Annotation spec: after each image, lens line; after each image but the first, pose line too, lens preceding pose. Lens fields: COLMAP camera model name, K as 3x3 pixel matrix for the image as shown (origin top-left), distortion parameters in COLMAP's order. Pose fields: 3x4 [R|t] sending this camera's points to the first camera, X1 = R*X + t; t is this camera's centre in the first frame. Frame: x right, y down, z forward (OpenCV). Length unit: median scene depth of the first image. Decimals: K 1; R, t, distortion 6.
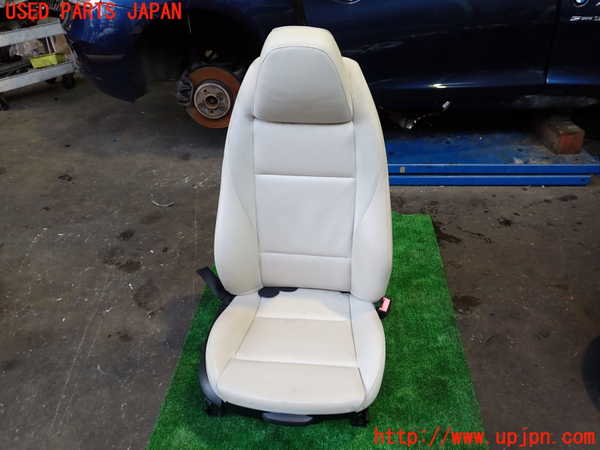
lens RADIAL K [[522.7, 0, 300.0], [0, 522.7, 225.5], [0, 0, 1]] dist [0.002259, -0.014126]
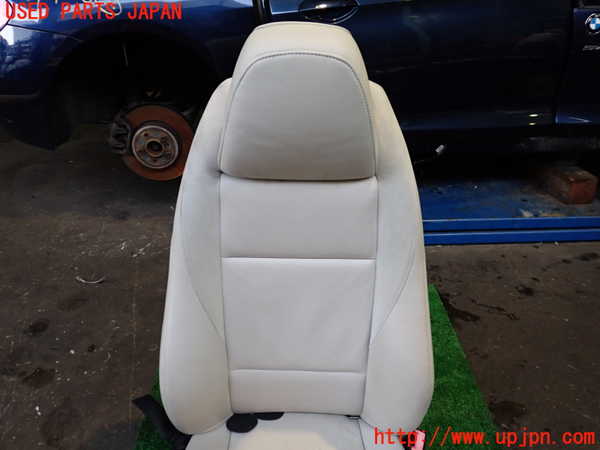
lens RADIAL K [[522.7, 0, 300.3], [0, 522.7, 224.3], [0, 0, 1]] dist [0.002259, -0.014126]
pose [[0.994627, -0.025005, 0.100455, -0.036312], [0.033473, 0.995943, -0.083524, -0.055641], [-0.097959, 0.086438, 0.991430, 0.232556]]
